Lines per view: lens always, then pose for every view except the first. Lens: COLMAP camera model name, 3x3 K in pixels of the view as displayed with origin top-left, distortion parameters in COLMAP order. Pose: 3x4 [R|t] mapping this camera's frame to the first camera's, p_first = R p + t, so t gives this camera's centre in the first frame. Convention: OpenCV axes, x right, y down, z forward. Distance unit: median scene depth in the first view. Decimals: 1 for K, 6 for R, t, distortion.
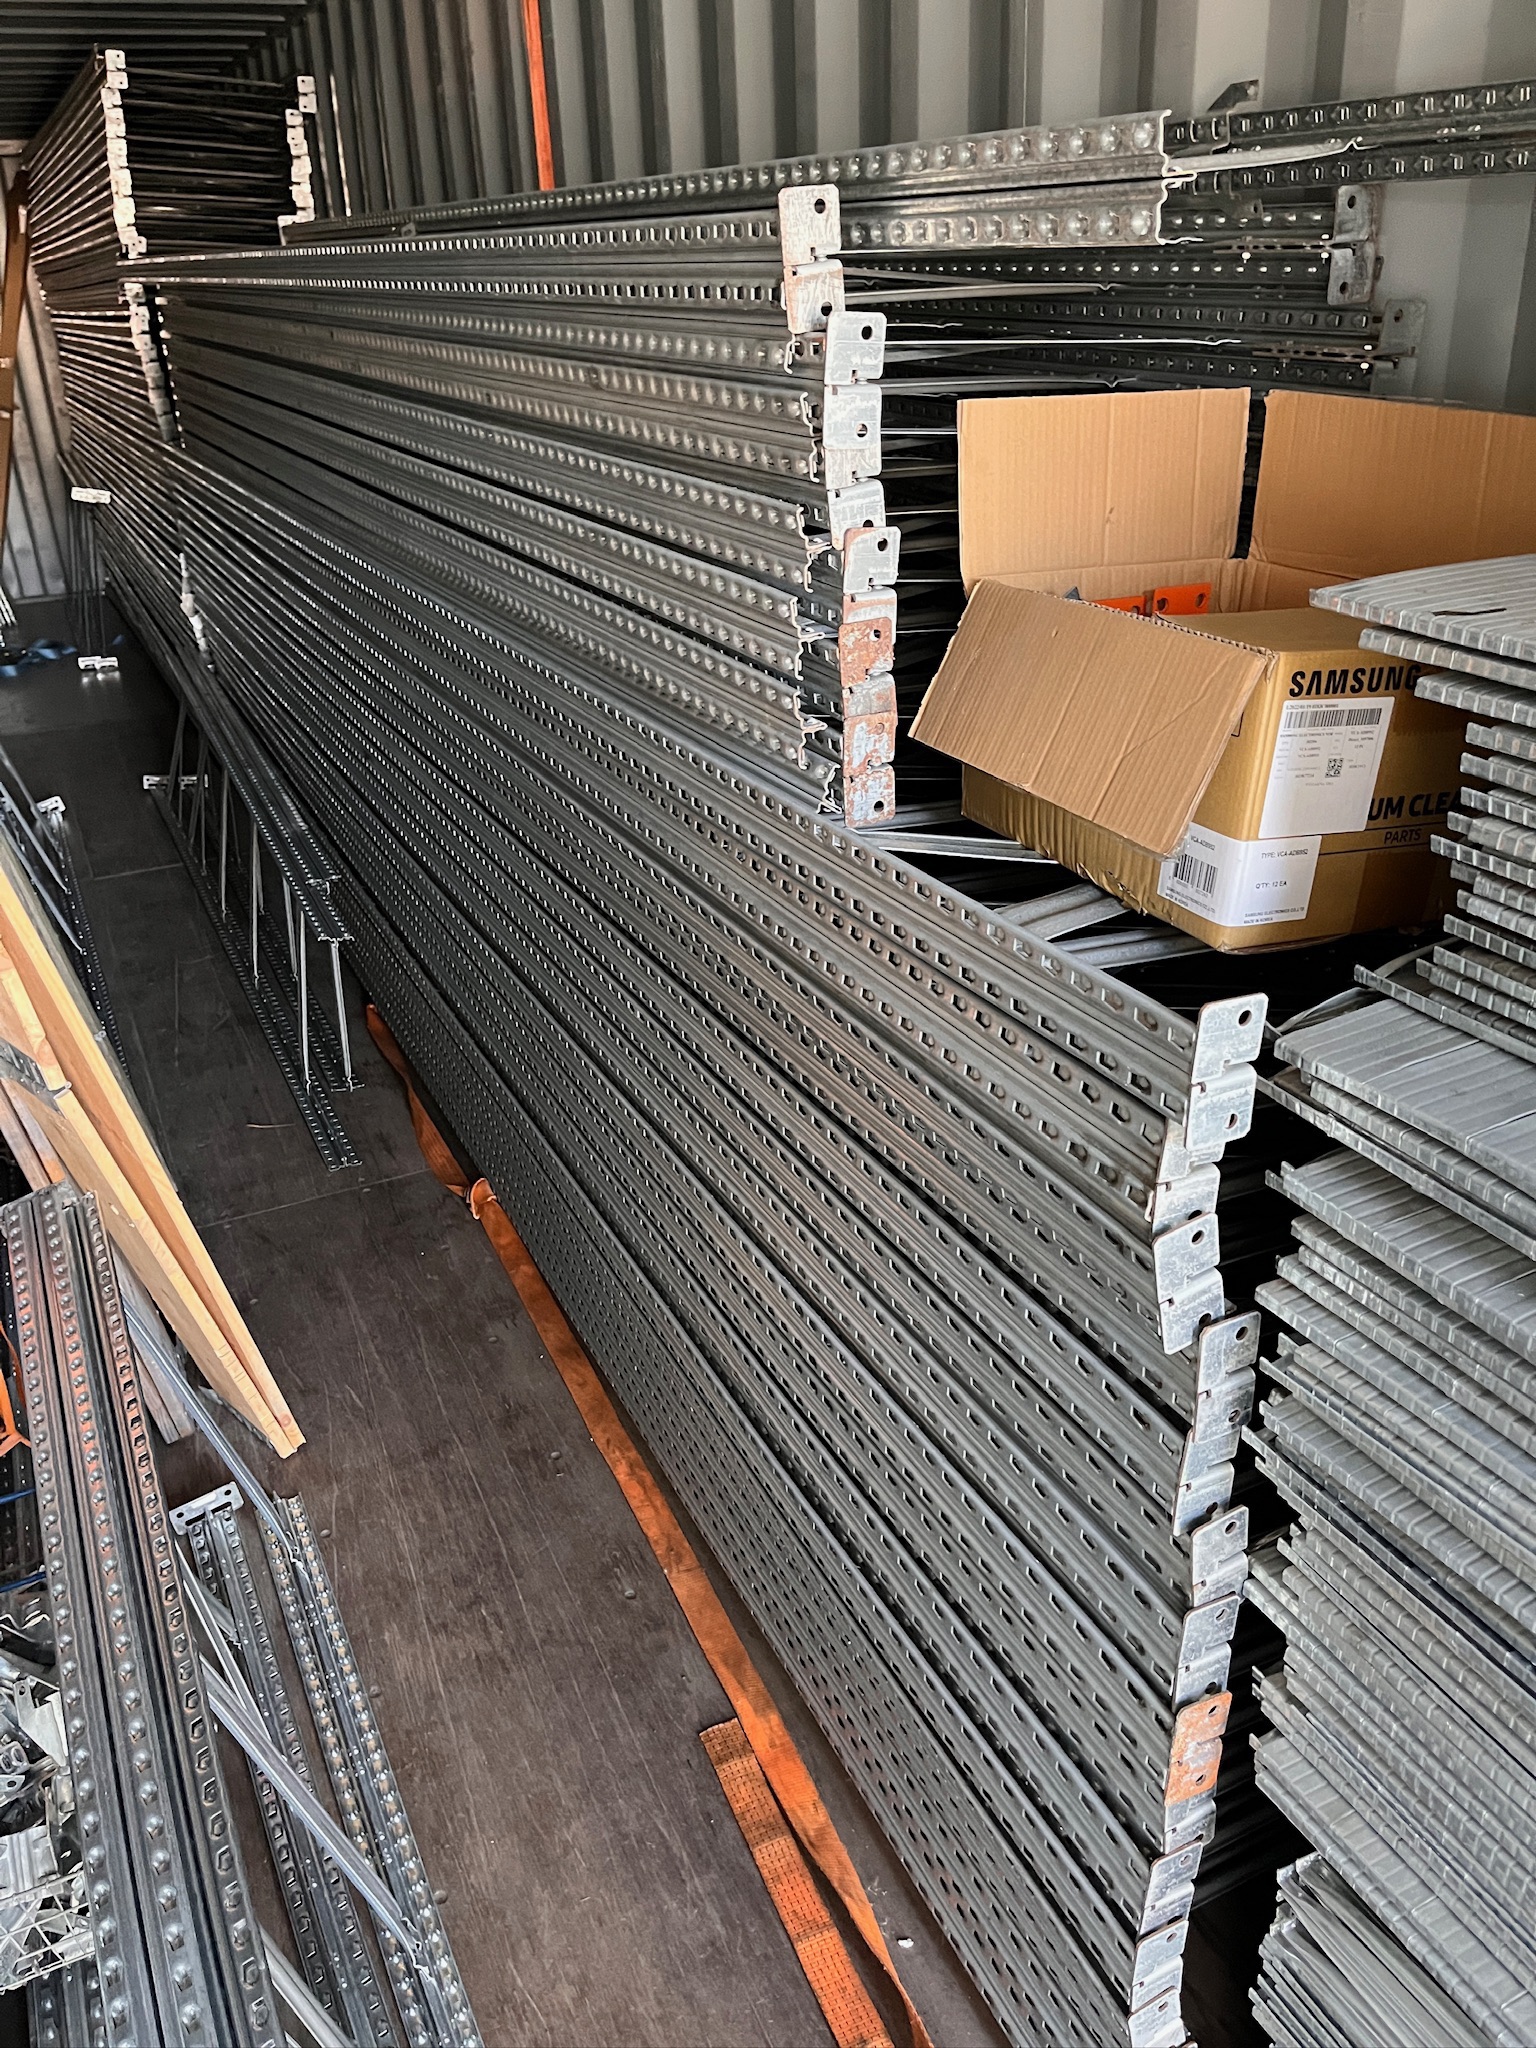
lens RADIAL K [[1556.3, 0, 756.5], [0, 1556.3, 1022.6], [0, 0, 1]] dist [0.052107, -0.044490]
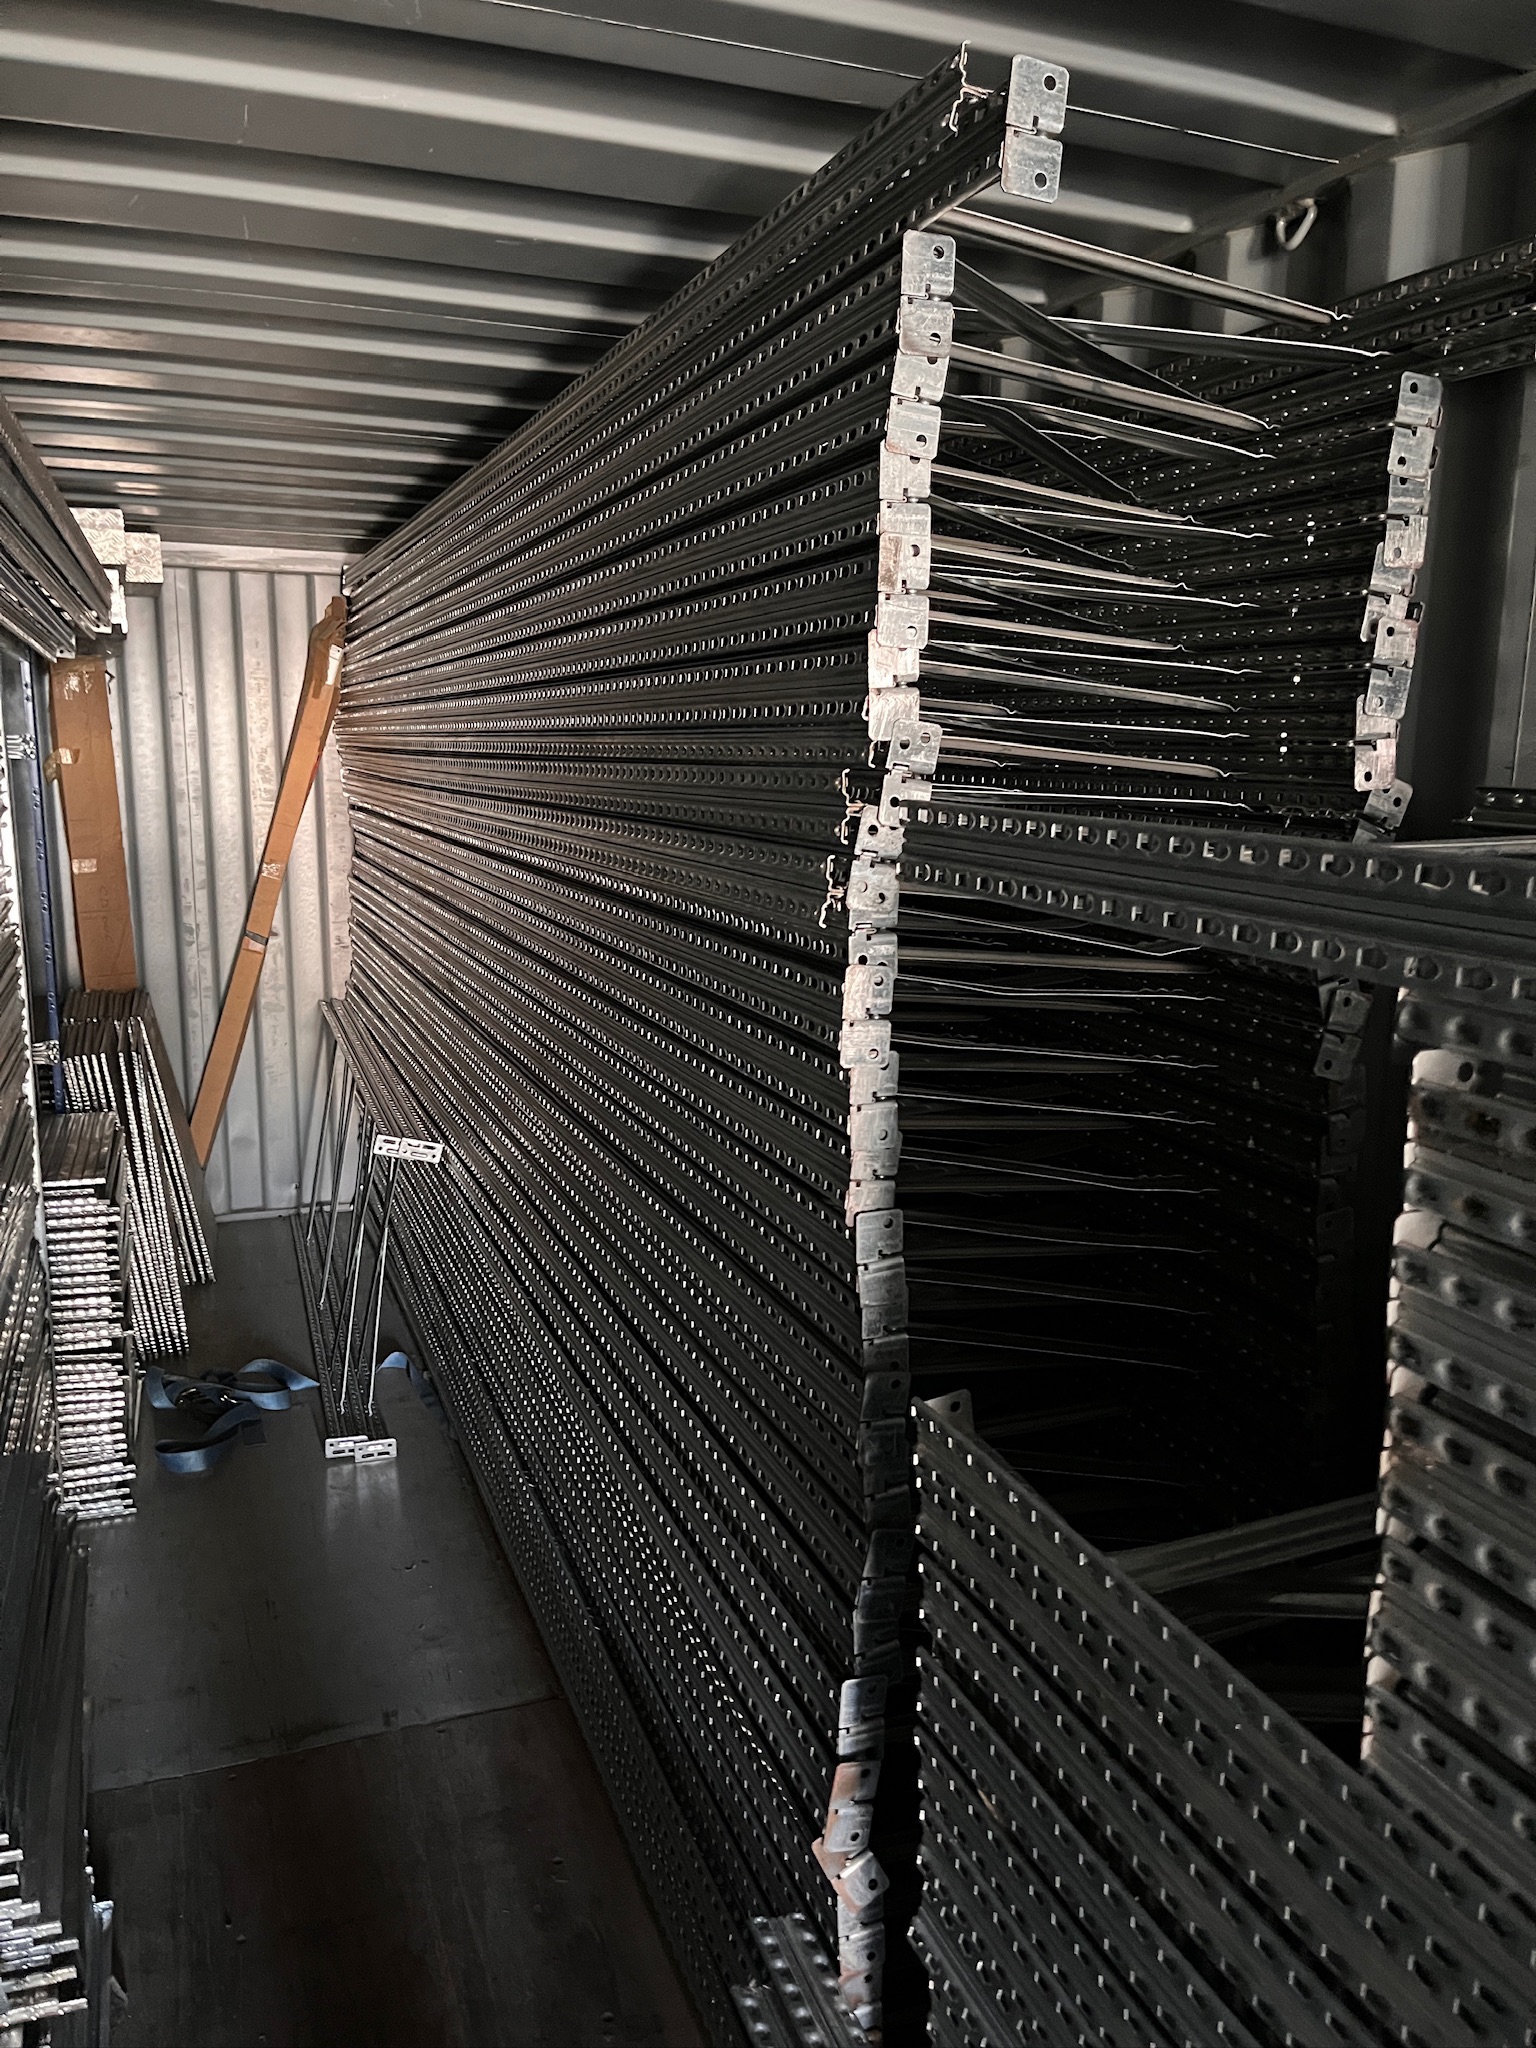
lens RADIAL K [[1556.3, 0, 768.8], [0, 1556.3, 1032.7], [0, 0, 1]] dist [0.052107, -0.044490]
pose [[0.995169, 0.067146, -0.071618, -0.570378], [-0.083428, 0.962950, -0.256450, -0.526910], [0.051745, 0.261187, 0.963900, 1.055525]]
